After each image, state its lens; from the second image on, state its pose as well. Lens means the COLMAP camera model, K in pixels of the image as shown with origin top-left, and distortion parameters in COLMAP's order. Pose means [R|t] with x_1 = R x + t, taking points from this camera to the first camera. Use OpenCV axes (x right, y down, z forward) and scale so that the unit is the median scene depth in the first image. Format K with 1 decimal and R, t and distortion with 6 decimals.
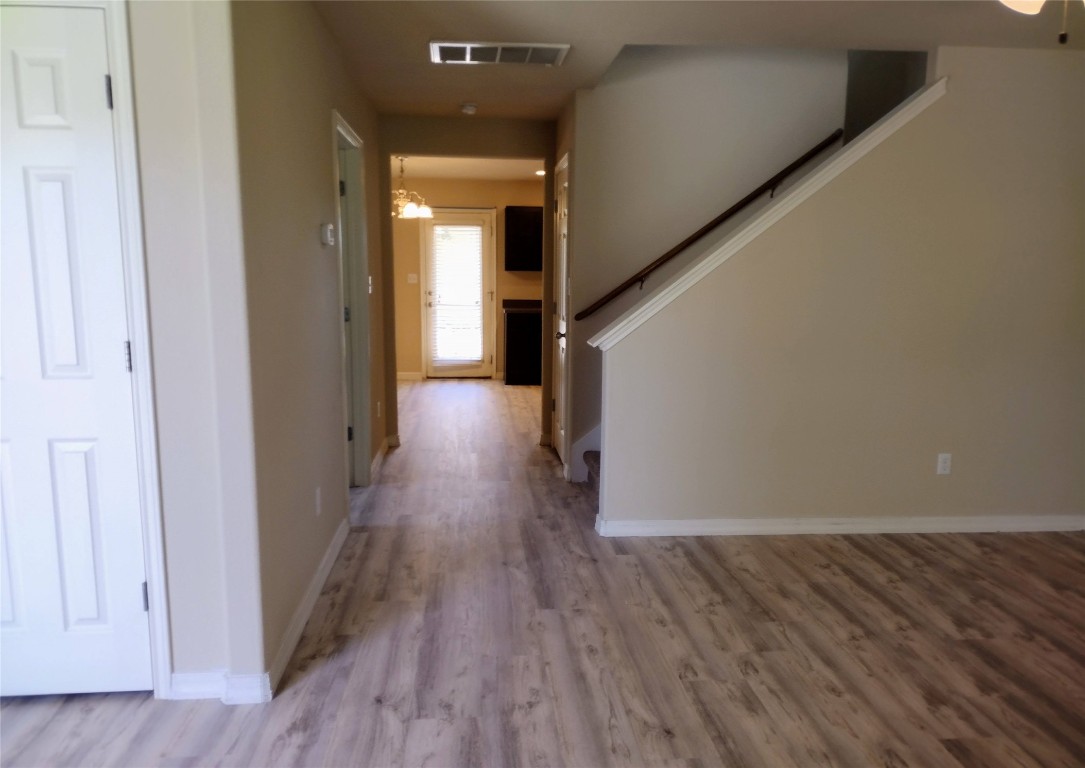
lens RADIAL K [[830.9, 0, 542.5], [0, 830.9, 384.0], [0, 0, 1]] dist [0.084119, -0.101623]
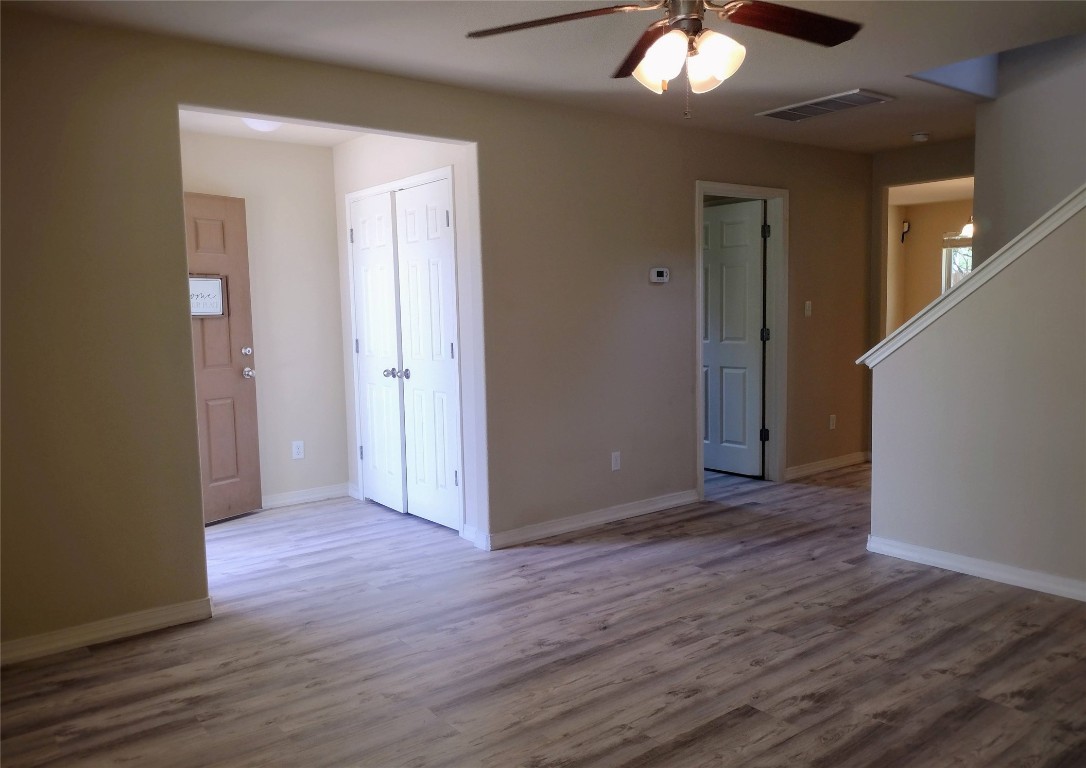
lens RADIAL K [[831.6, 0, 543.0], [0, 831.6, 384.0], [0, 0, 1]] dist [0.084119, -0.101623]
pose [[0.543157, 0.054491, -0.837861, 1.023202], [-0.086327, 0.996228, 0.008828, 0.000552], [0.835181, 0.067535, 0.545812, 0.094138]]
